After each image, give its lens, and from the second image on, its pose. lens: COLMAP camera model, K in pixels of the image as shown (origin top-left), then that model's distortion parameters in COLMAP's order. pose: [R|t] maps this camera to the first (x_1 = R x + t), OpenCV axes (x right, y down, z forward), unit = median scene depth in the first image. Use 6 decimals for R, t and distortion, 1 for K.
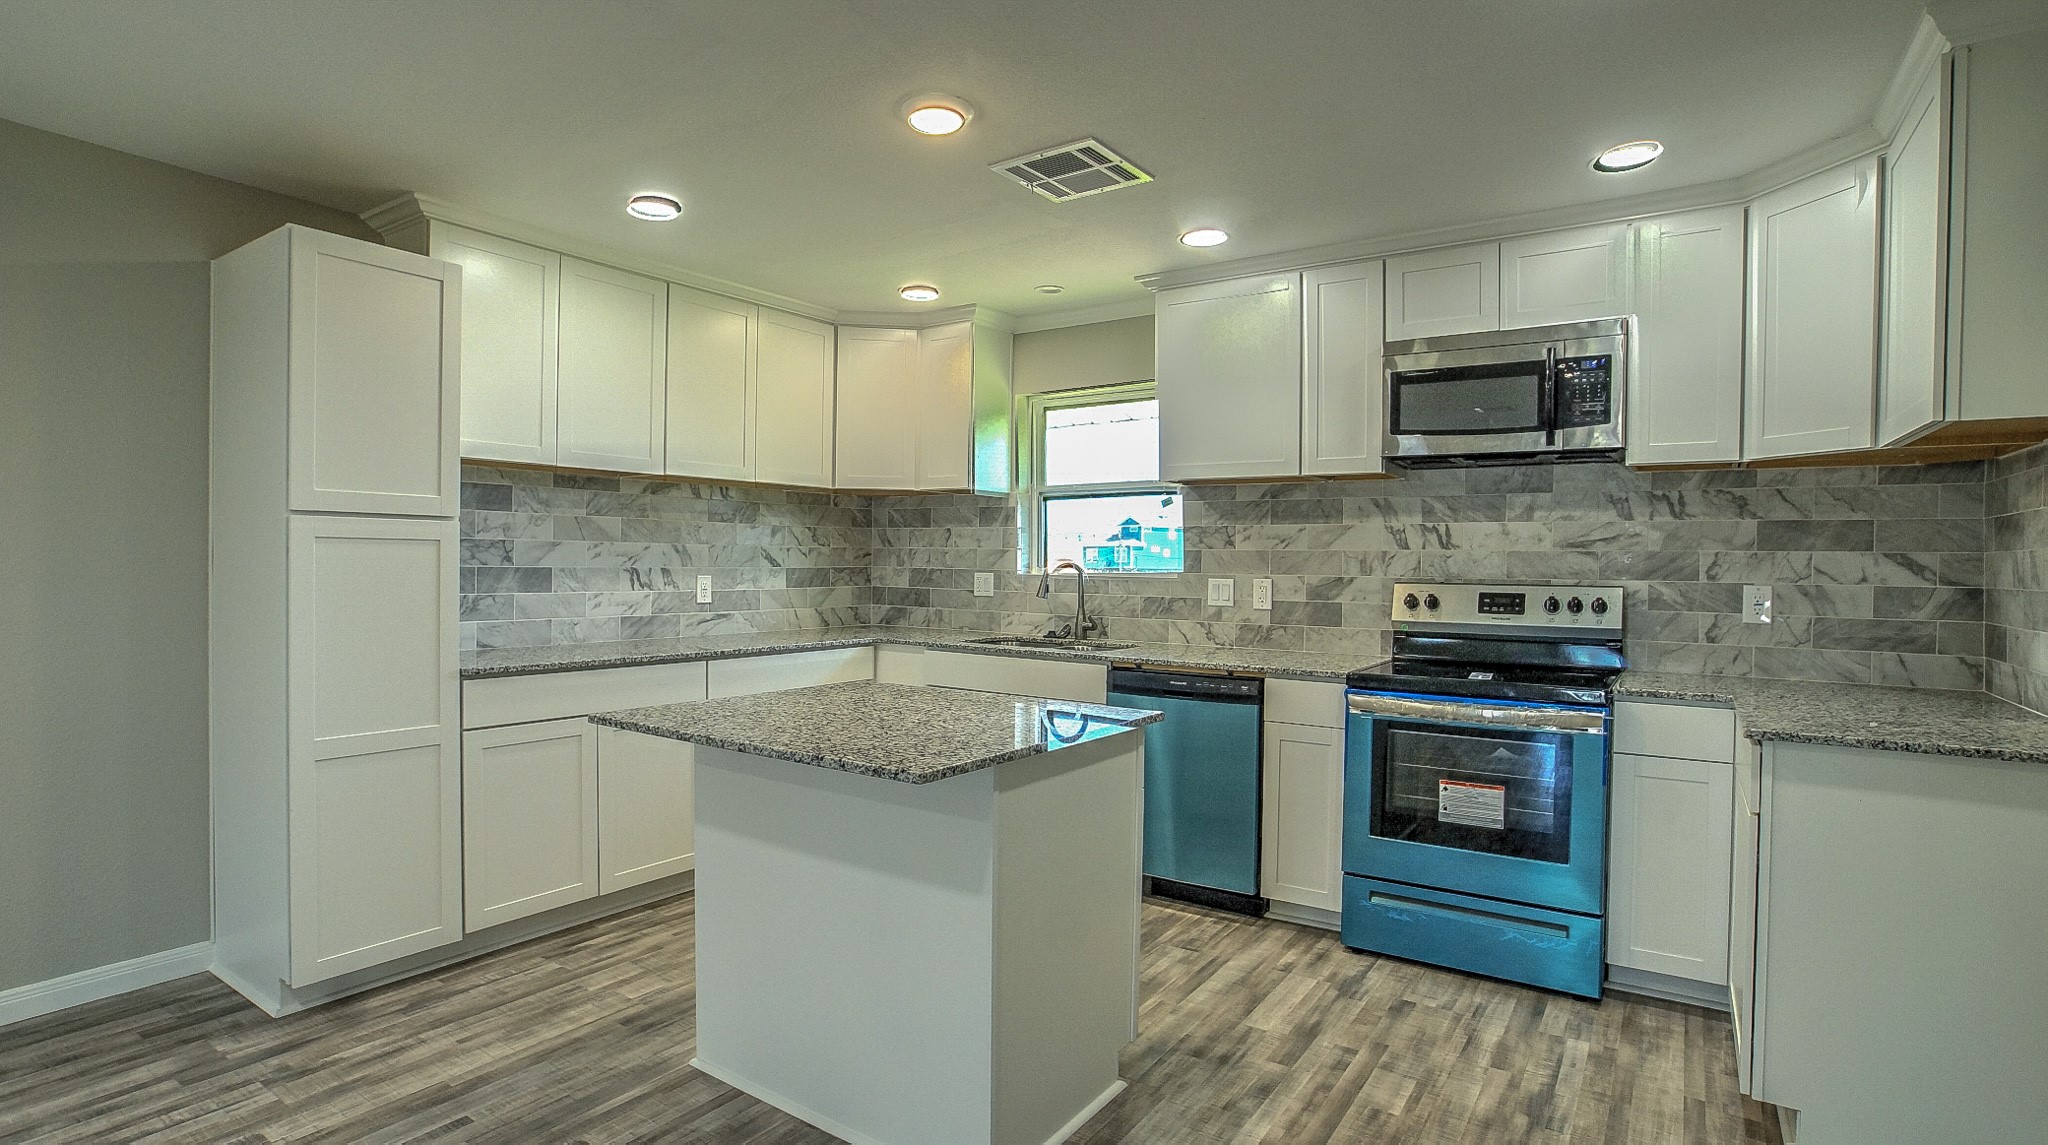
lens RADIAL K [[992.0, 0, 1023.3], [0, 992.0, 581.3], [0, 0, 1]] dist [-0.042744, 0.000257]
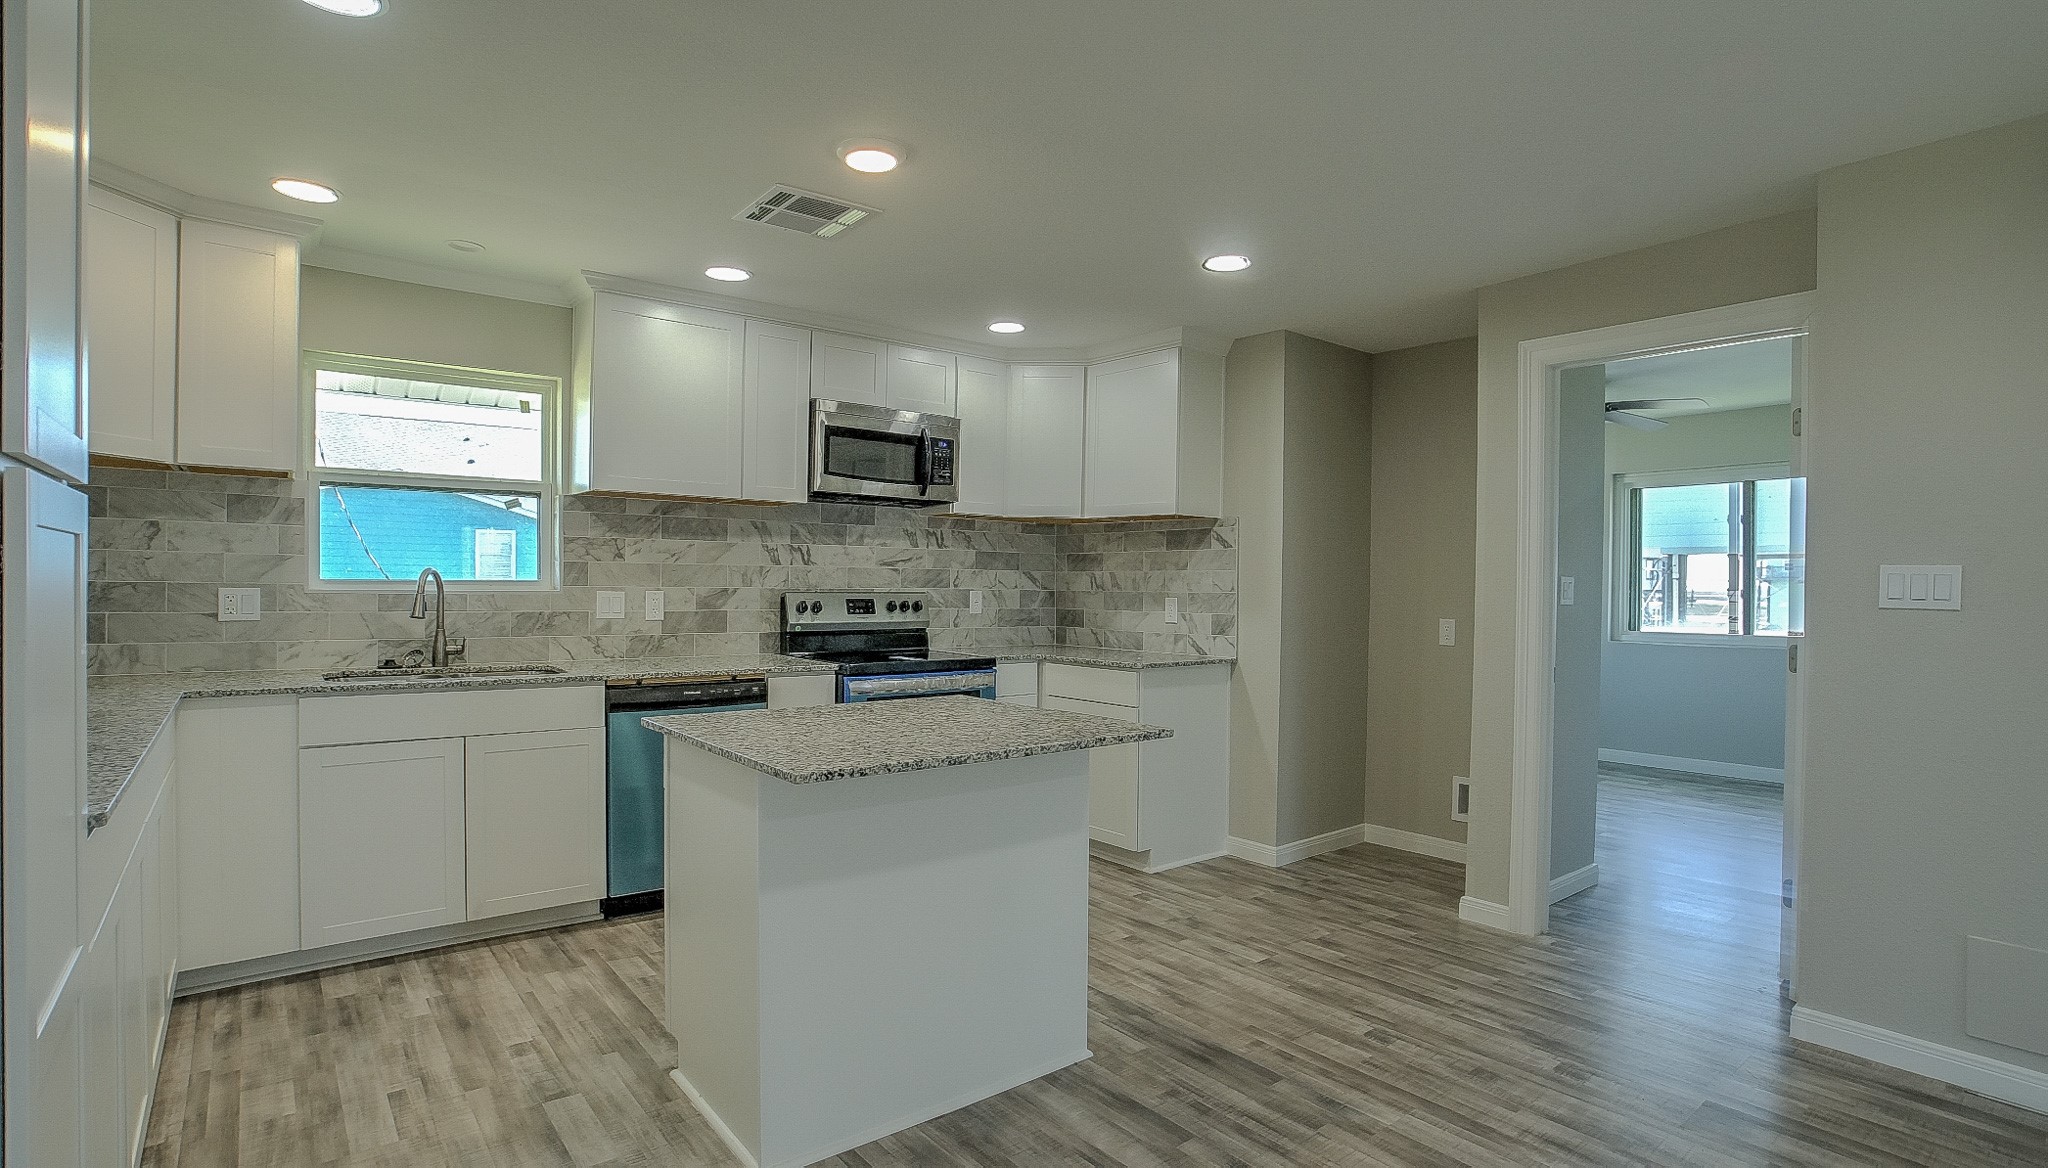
lens RADIAL K [[1009.1, 0, 1020.1], [0, 1009.1, 582.2], [0, 0, 1]] dist [0.004213, 0.000196]
pose [[0.327750, -0.002758, 0.944760, -0.690842], [0.013393, 0.999909, -0.001727, -0.005081], [-0.944670, 0.013219, 0.327757, 0.313471]]
